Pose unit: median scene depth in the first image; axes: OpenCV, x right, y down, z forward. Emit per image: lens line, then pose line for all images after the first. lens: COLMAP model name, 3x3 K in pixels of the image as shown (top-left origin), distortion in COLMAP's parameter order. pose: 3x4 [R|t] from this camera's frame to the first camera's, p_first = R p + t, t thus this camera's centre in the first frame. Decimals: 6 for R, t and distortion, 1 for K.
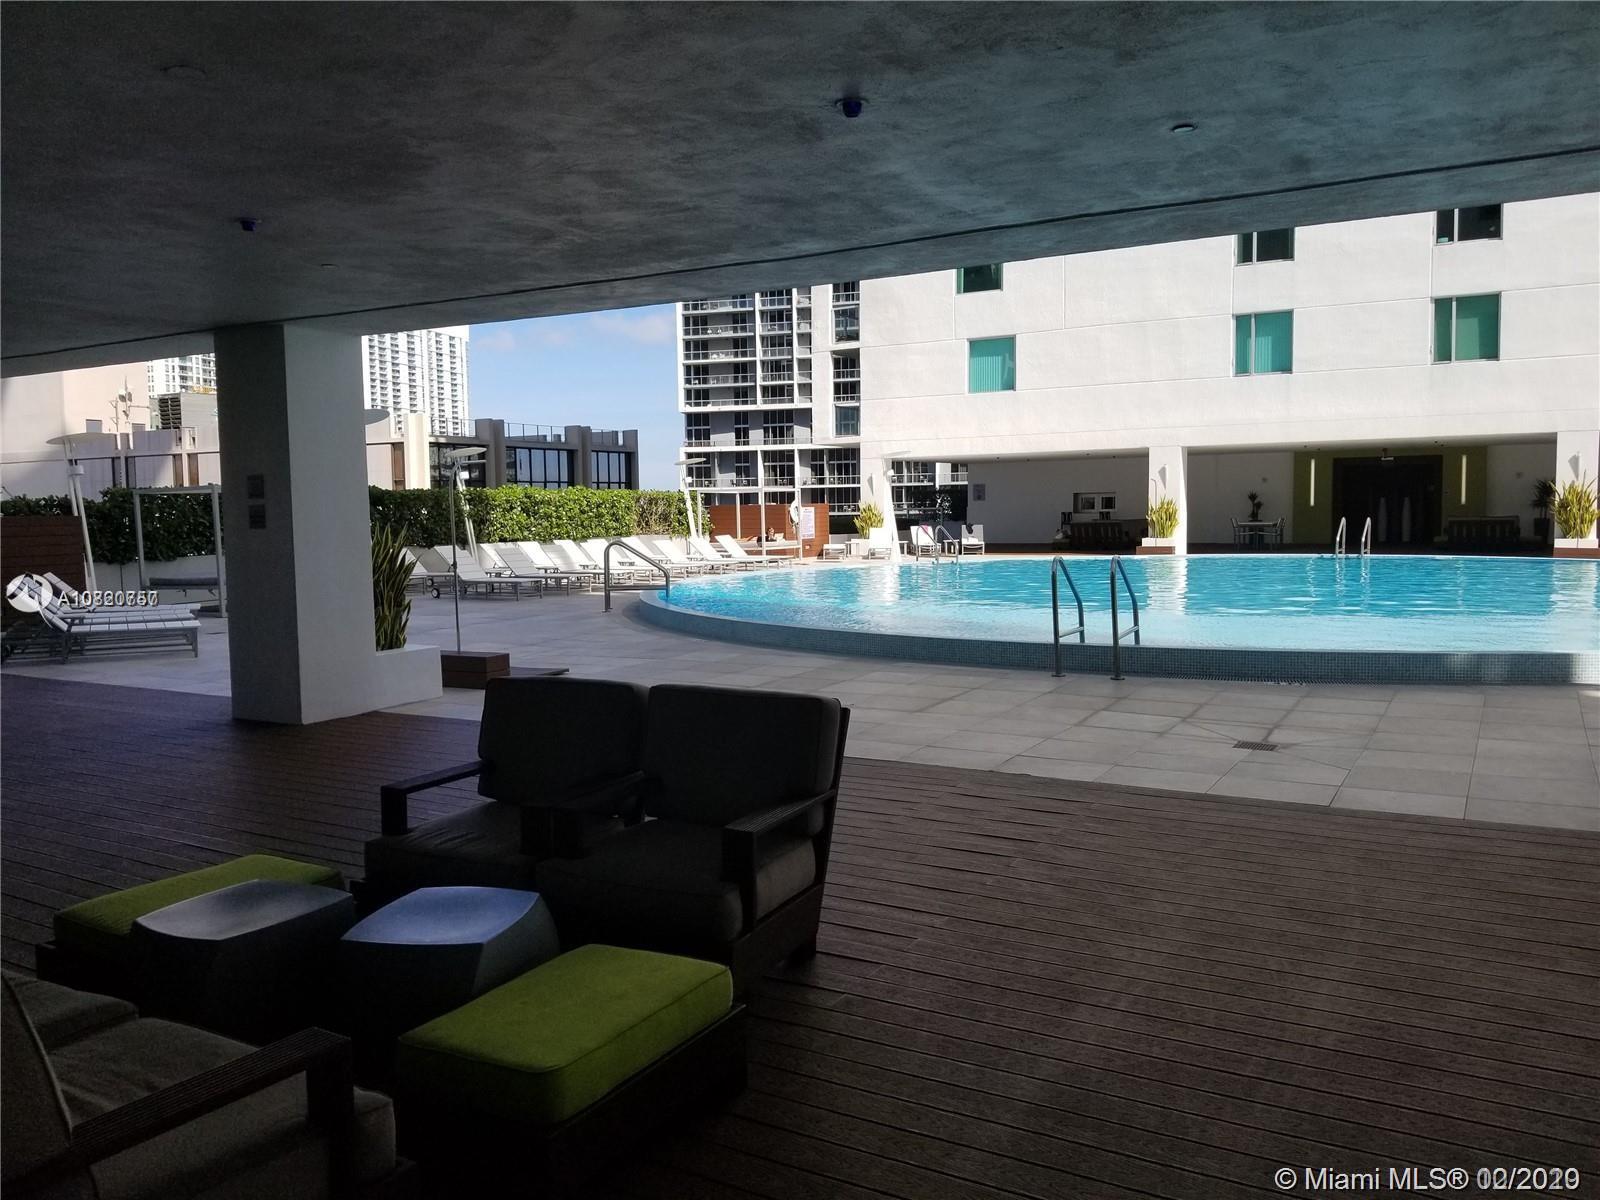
lens RADIAL K [[1251.5, 0, 780.5], [0, 1251.5, 588.0], [0, 0, 1]] dist [0.061644, -0.096147]
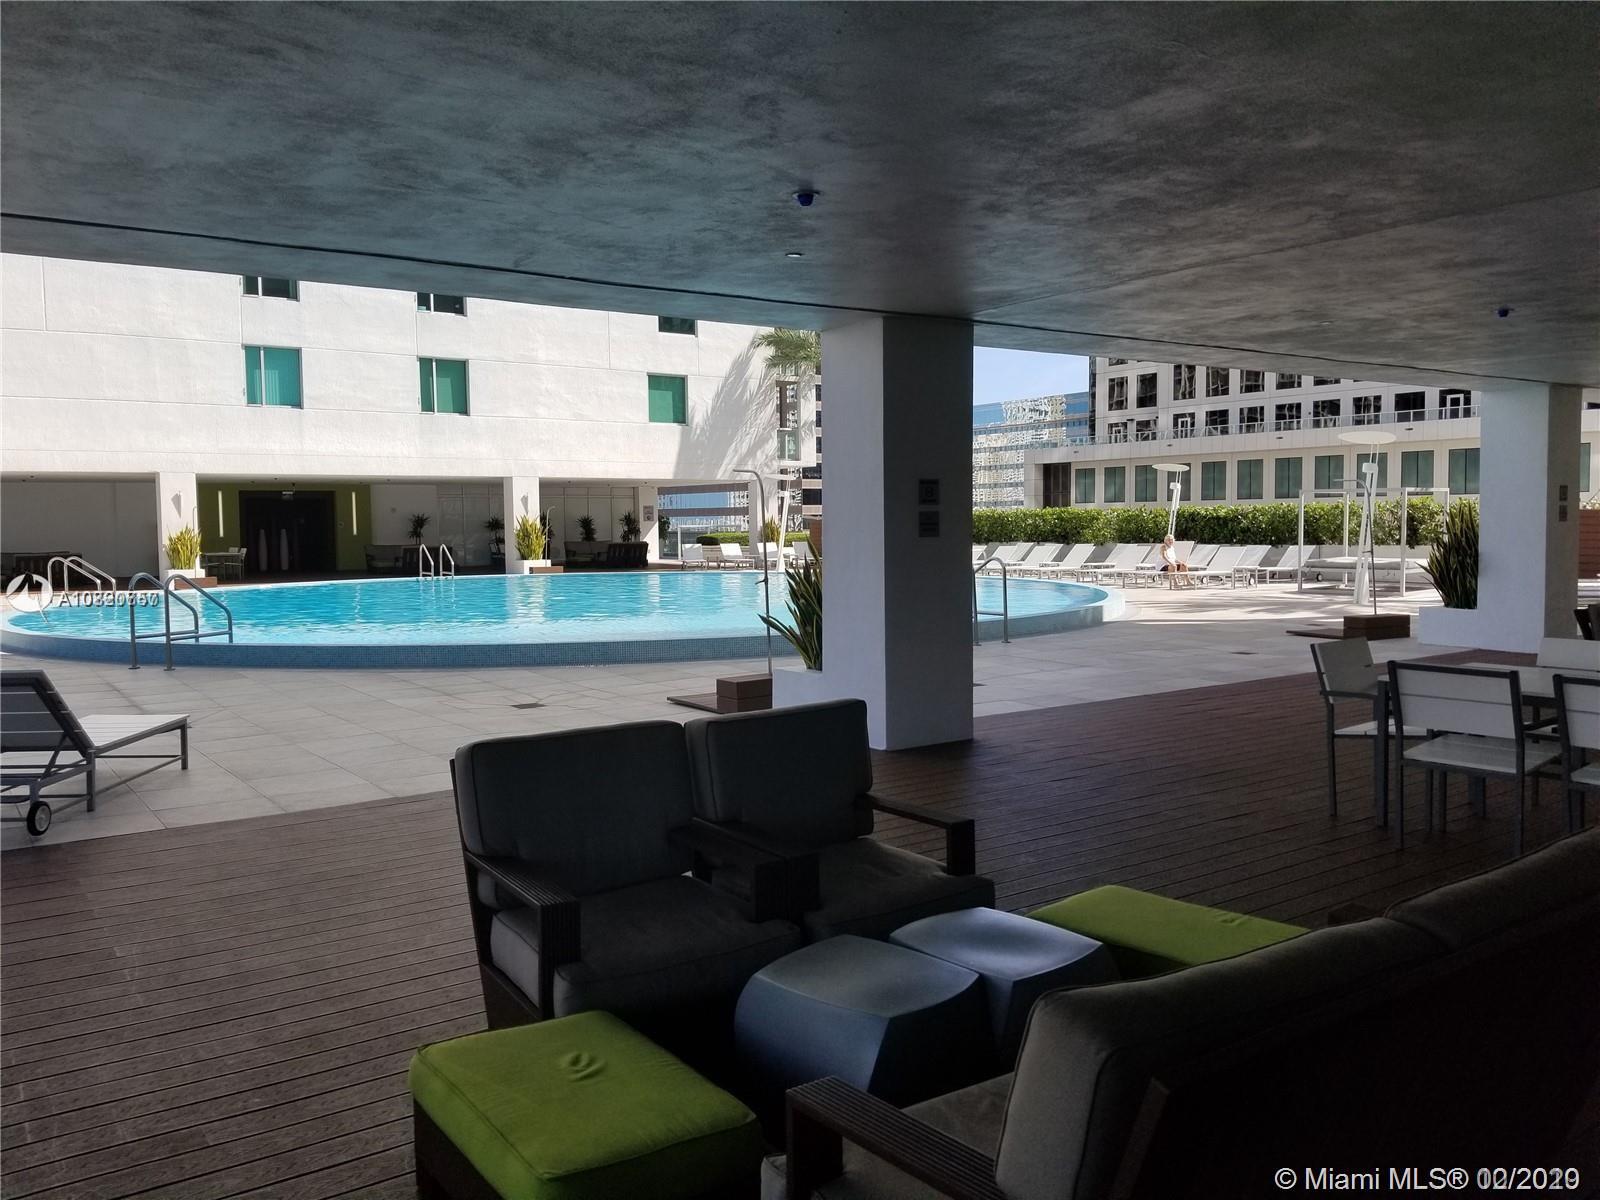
lens RADIAL K [[1251.5, 0, 778.8], [0, 1251.5, 598.9], [0, 0, 1]] dist [0.061644, -0.096147]
pose [[0.427161, -0.047006, 0.902953, -0.378389], [0.066939, 0.997551, 0.020264, -0.007747], [-0.901694, 0.051787, 0.429262, 0.203878]]
